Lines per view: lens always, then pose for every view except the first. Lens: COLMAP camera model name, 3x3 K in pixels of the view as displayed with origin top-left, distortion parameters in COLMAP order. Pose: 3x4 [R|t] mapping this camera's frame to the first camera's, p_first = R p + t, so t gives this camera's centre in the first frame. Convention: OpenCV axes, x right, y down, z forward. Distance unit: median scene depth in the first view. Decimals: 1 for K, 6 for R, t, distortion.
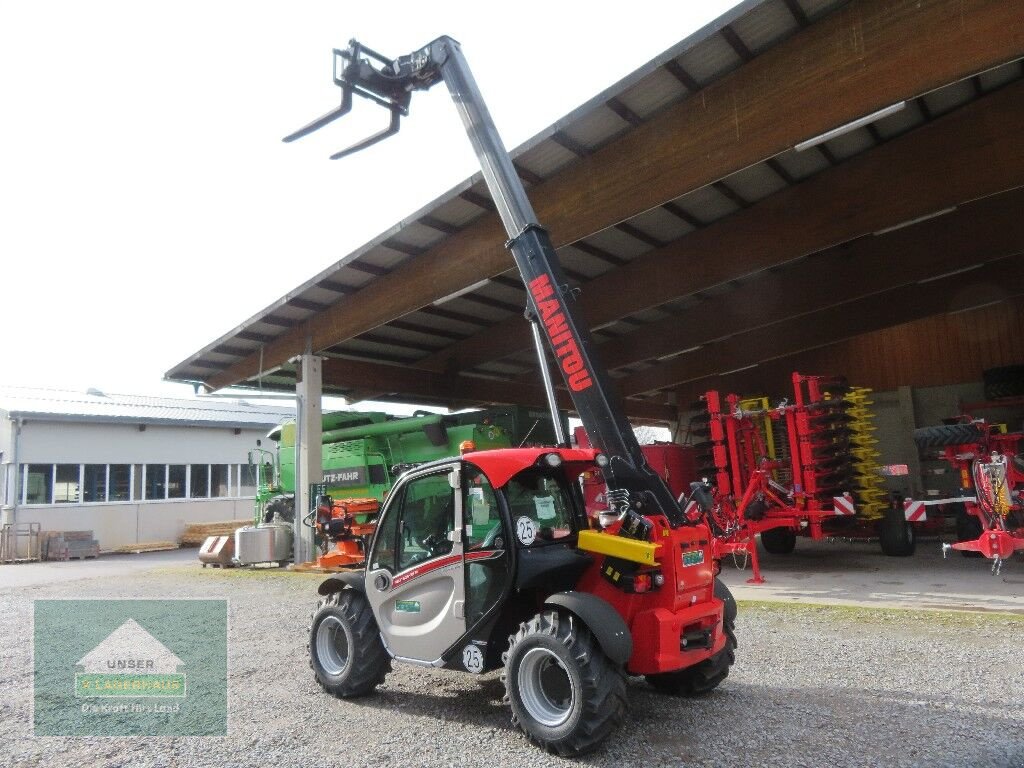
lens RADIAL K [[734.7, 0, 509.6], [0, 734.7, 382.0], [0, 0, 1]] dist [-0.019507, 0.017775]
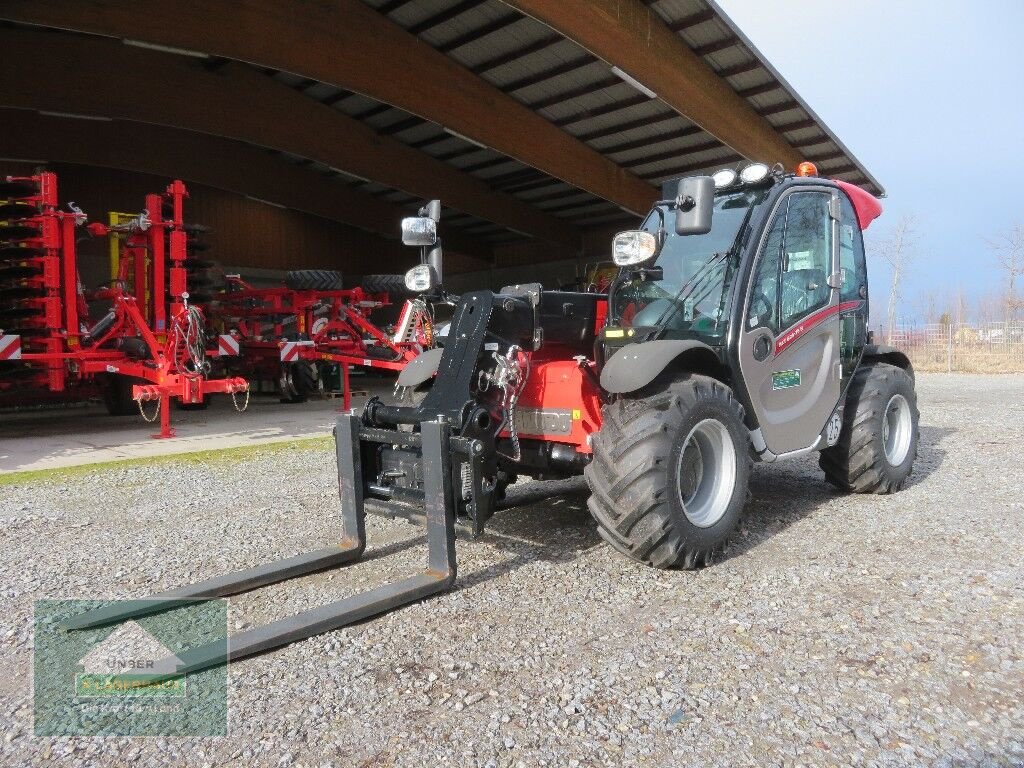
lens RADIAL K [[734.7, 0, 512.3], [0, 734.7, 388.3], [0, 0, 1]] dist [-0.019507, 0.017775]
pose [[0.084022, -0.006135, 0.996445, -0.405039], [-0.127384, 0.991710, 0.016847, 0.162562], [-0.988288, -0.128347, 0.082544, 0.579119]]
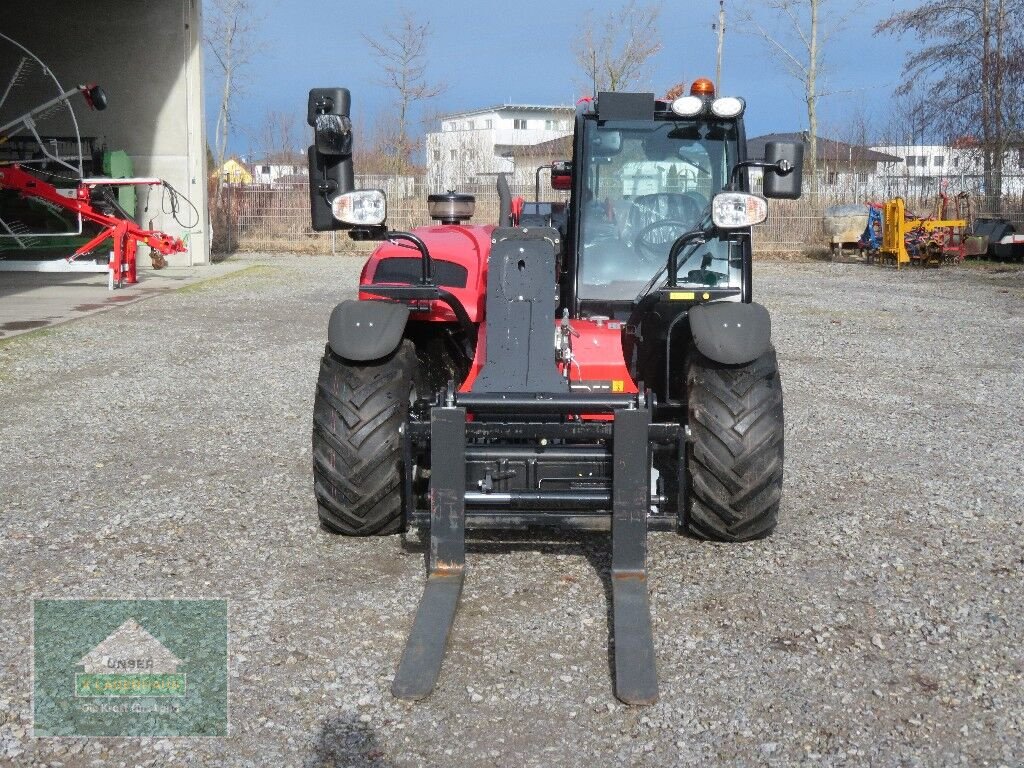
lens RADIAL K [[1483.4, 0, 511.4], [0, 1483.4, 375.6], [0, 0, 1]] dist [0.001439, 0.000000]
pose [[-0.617841, -0.057774, 0.784178, -0.491855], [-0.089410, 0.995991, 0.002934, 0.173337], [-0.781203, -0.068301, -0.620529, 0.938500]]
